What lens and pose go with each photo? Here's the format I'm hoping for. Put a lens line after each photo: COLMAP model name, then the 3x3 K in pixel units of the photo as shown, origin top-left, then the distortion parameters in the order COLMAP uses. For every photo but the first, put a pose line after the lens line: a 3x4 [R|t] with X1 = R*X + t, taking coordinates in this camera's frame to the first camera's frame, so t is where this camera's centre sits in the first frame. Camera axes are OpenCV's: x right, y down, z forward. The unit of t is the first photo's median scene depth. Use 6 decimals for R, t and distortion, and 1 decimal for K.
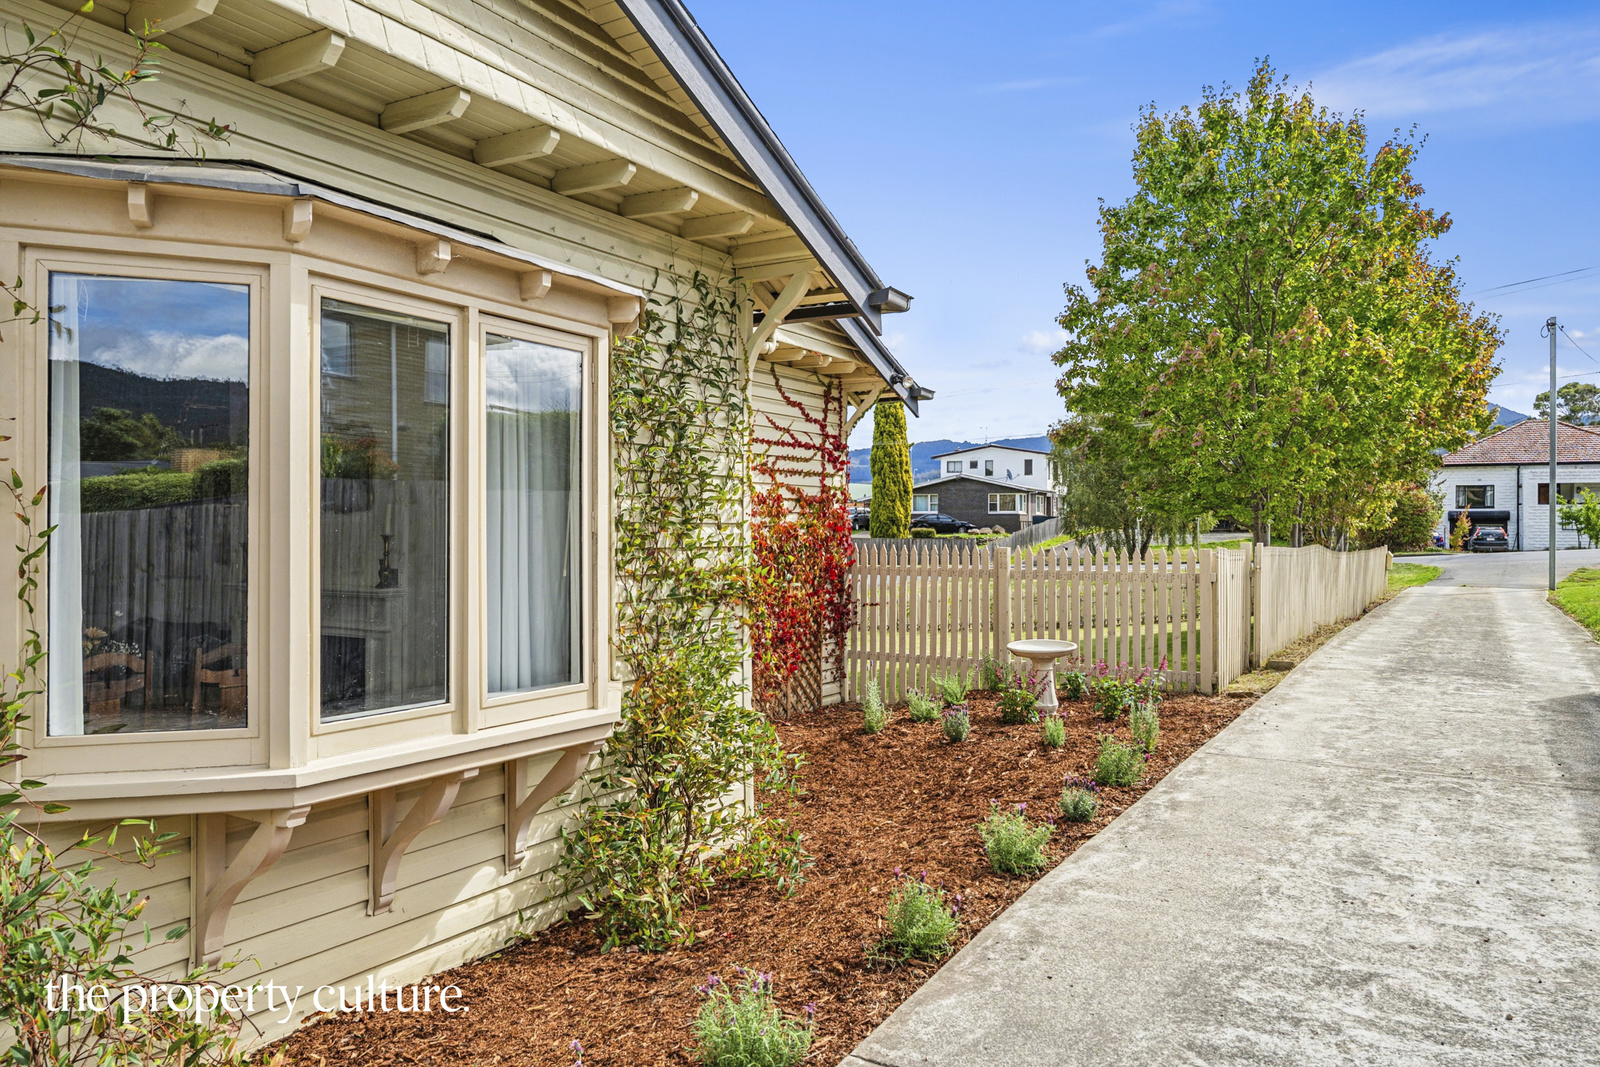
lens RADIAL K [[1103.6, 0, 800.1], [0, 1103.6, 533.0], [0, 0, 1]] dist [0.004193, 0.000509]
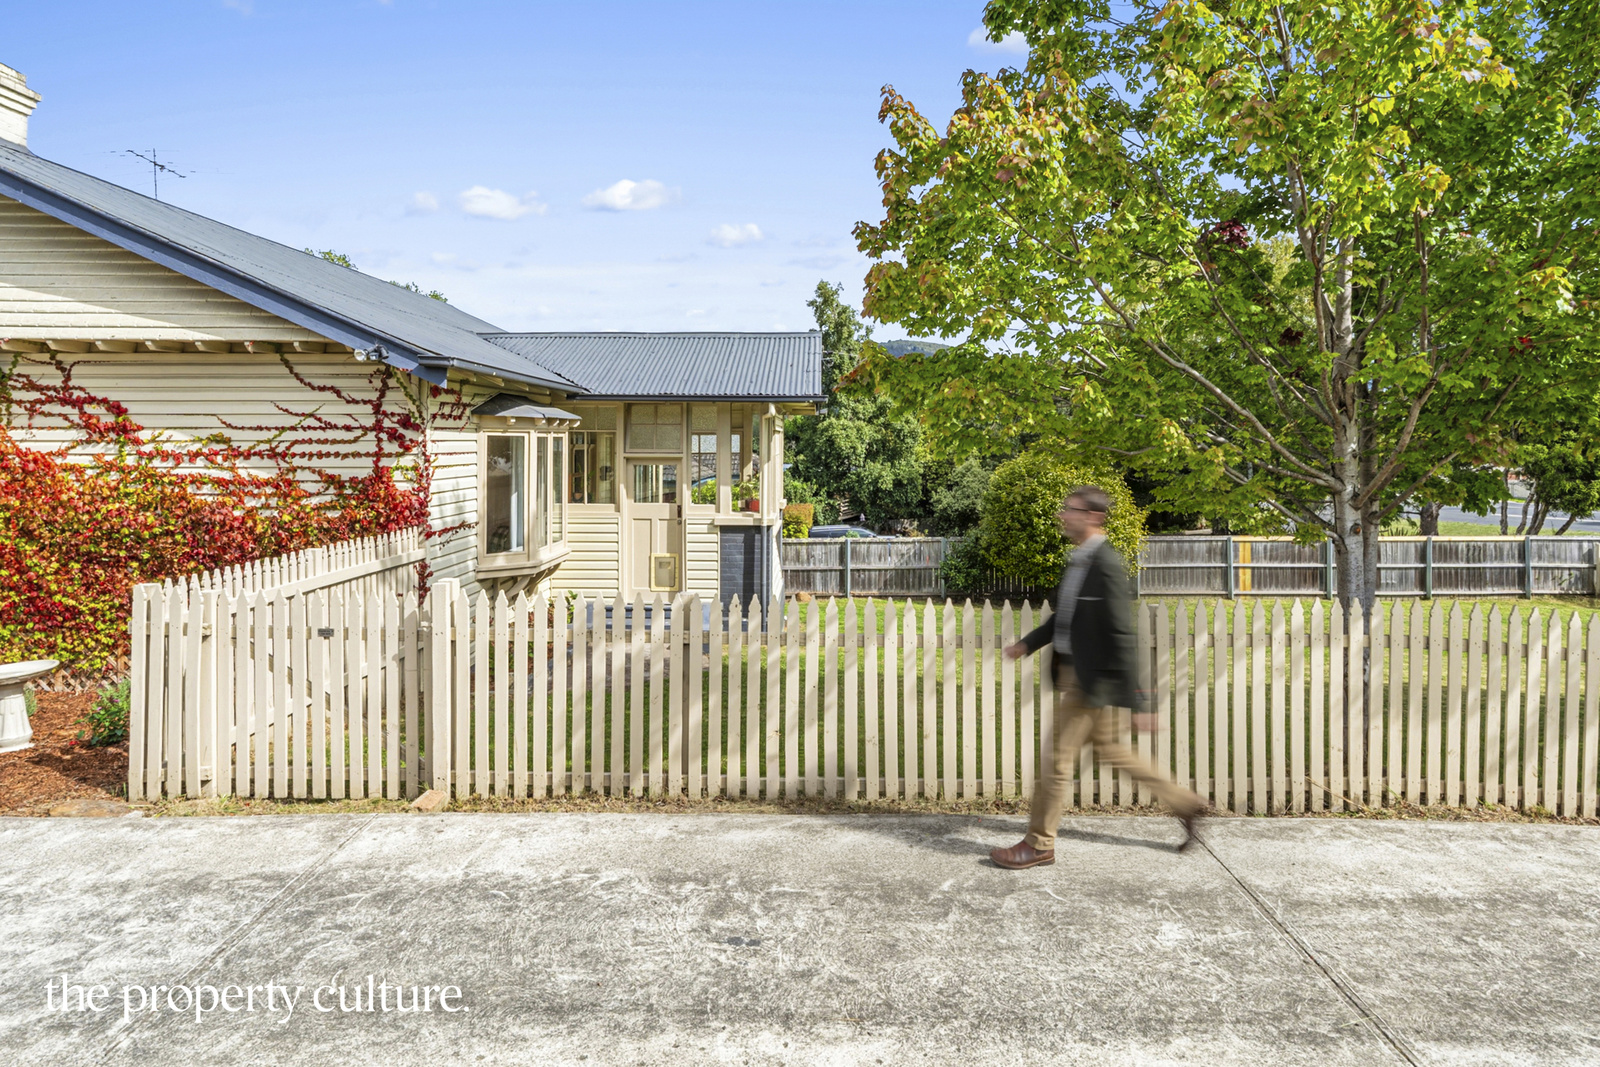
lens RADIAL K [[909.0, 0, 820.5], [0, 909.0, 450.2], [0, 0, 1]] dist [-0.001679, 0.001463]
pose [[0.521117, 0.001225, -0.853484, 0.949511], [-0.000266, 0.999999, 0.001273, -0.060119], [0.853485, -0.000436, 0.521117, 0.946974]]
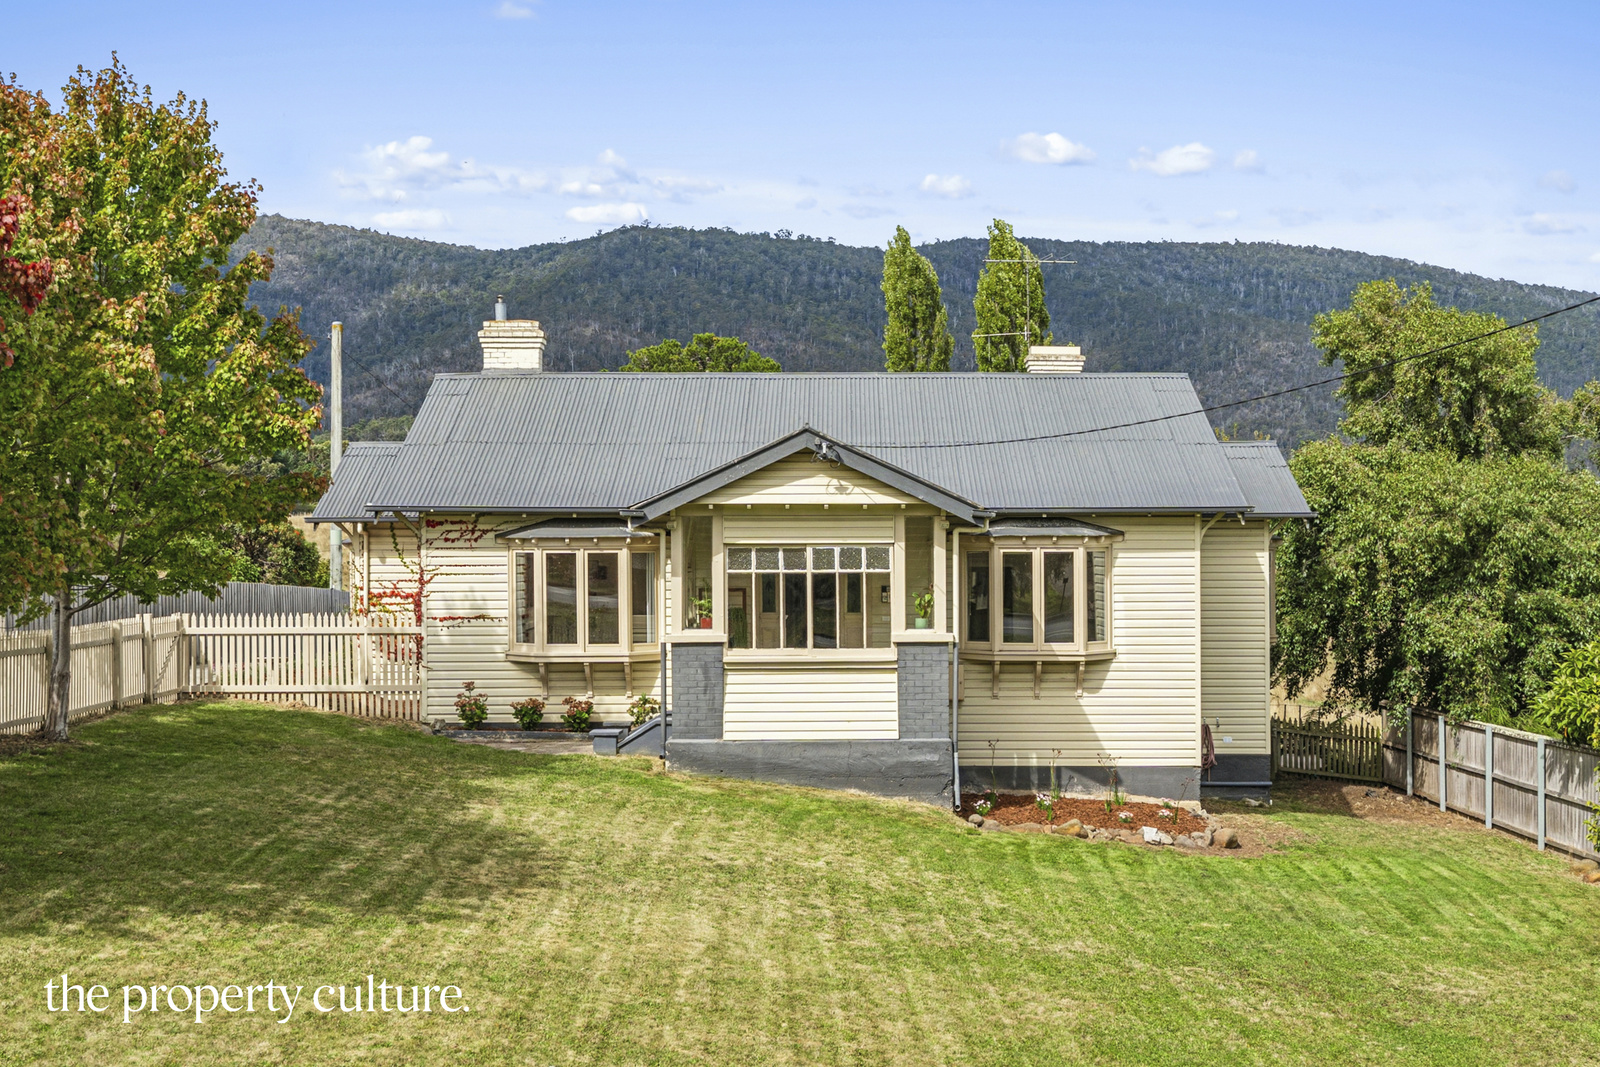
lens RADIAL K [[2207.0, 0, 800.5], [0, 2207.0, 536.6], [0, 0, 1]] dist [0.006600, 0.000000]
pose [[-0.847222, -0.013758, -0.531061, 1.249967], [-0.008892, 0.999892, -0.011719, -0.064122], [0.531165, -0.005207, -0.847253, 4.012653]]
